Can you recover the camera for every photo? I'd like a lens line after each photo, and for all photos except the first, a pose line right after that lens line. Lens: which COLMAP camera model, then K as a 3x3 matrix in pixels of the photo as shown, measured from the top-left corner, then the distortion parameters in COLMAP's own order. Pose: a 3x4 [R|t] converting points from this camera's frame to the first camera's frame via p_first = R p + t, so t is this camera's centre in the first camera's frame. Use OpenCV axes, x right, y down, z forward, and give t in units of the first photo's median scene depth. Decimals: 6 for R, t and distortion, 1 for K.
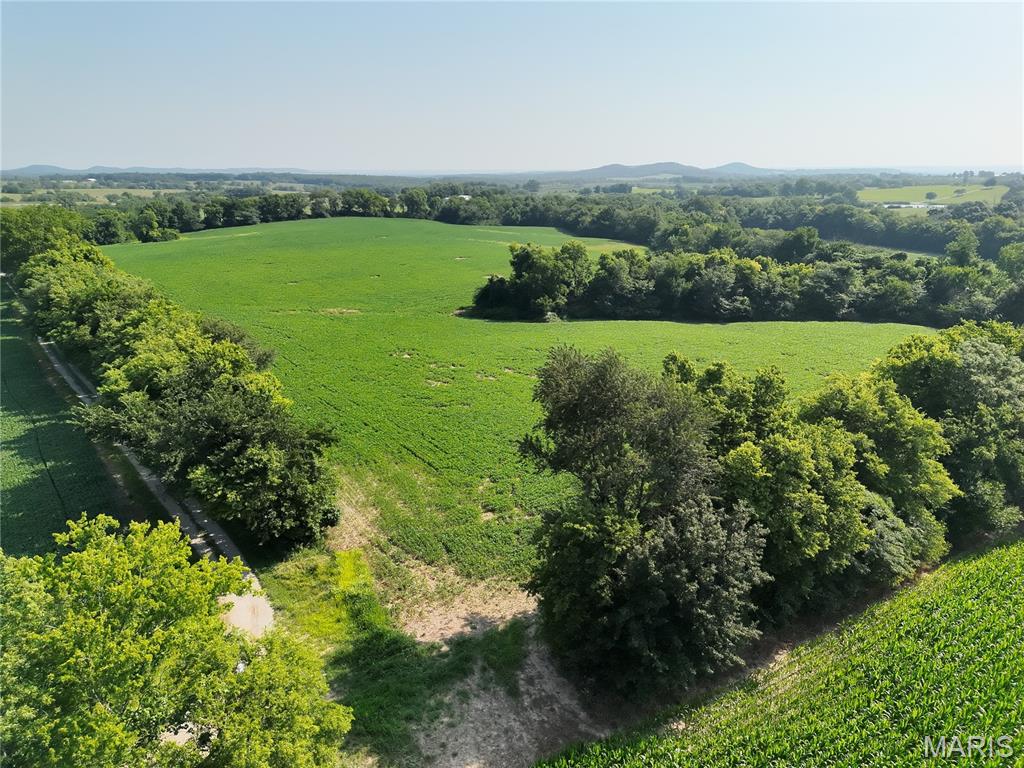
lens RADIAL K [[717.8, 0, 512.4], [0, 717.8, 384.0], [0, 0, 1]] dist [0.063420, -0.048123]
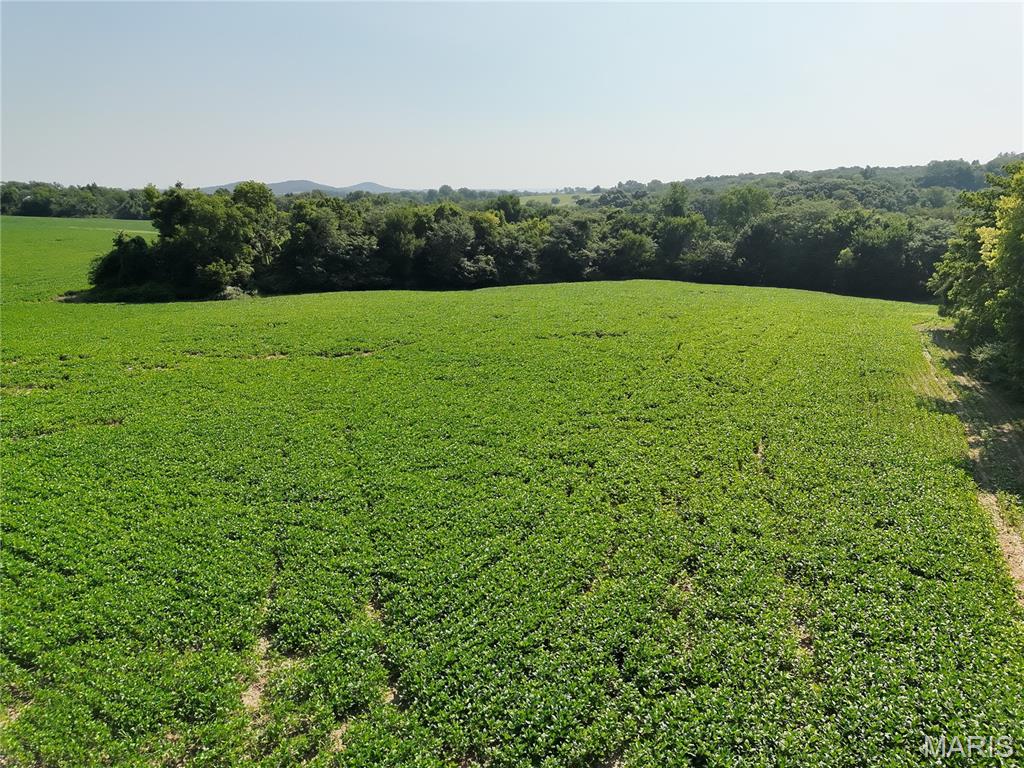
lens RADIAL K [[717.8, 0, 513.4], [0, 717.8, 383.1], [0, 0, 1]] dist [0.063420, -0.048123]
pose [[0.885647, -0.121699, 0.448129, -0.024824], [0.134991, 0.990844, 0.002300, 0.020121], [-0.444306, 0.058456, 0.893966, 0.293083]]
